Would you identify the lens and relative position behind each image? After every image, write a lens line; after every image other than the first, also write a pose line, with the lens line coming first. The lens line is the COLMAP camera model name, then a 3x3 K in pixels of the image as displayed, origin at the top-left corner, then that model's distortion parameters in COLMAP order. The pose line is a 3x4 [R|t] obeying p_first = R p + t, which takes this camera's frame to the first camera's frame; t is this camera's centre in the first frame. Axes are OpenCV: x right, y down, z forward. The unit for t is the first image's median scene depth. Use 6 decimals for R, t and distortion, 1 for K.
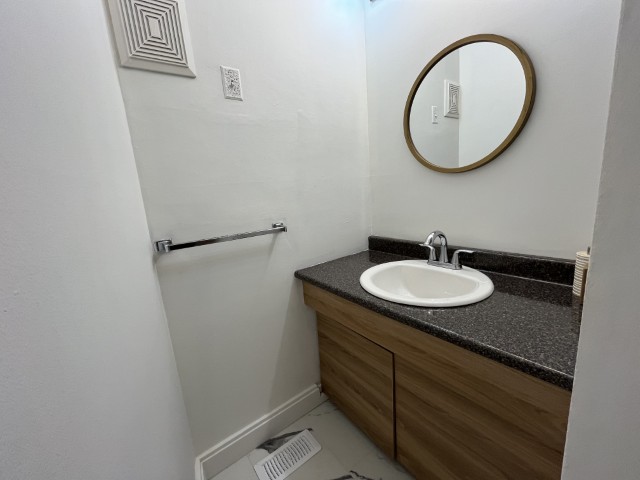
lens RADIAL K [[258.8, 0, 321.3], [0, 258.8, 240.8], [0, 0, 1]] dist [-0.004925, 0.000119]
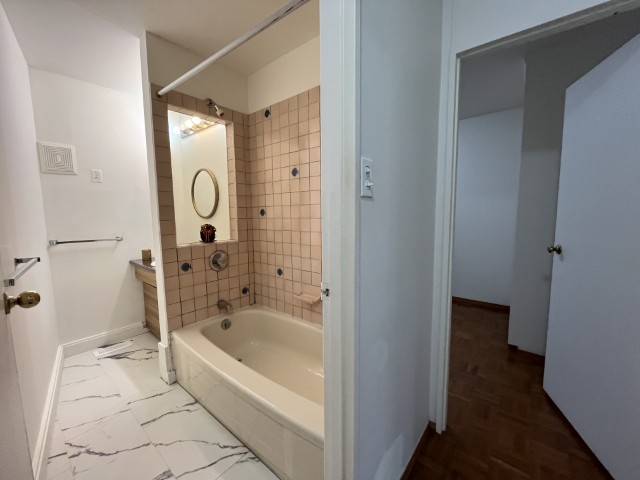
lens RADIAL K [[258.8, 0, 318.5], [0, 258.8, 239.0], [0, 0, 1]] dist [-0.004925, 0.000119]
pose [[0.970504, 0.040208, 0.237707, 1.045544], [-0.015494, 0.994358, -0.104935, 0.171726], [-0.240586, 0.098157, 0.965652, -1.645934]]
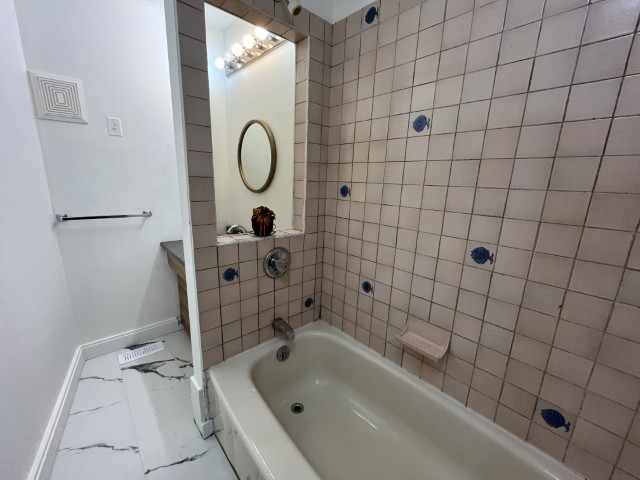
lens RADIAL K [[258.8, 0, 319.2], [0, 258.8, 239.0], [0, 0, 1]] dist [-0.004925, 0.000119]
pose [[0.989376, 0.087154, 0.116362, 0.826696], [-0.090574, 0.995590, 0.024422, -0.034479], [-0.113720, -0.034702, 0.992907, -0.836820]]
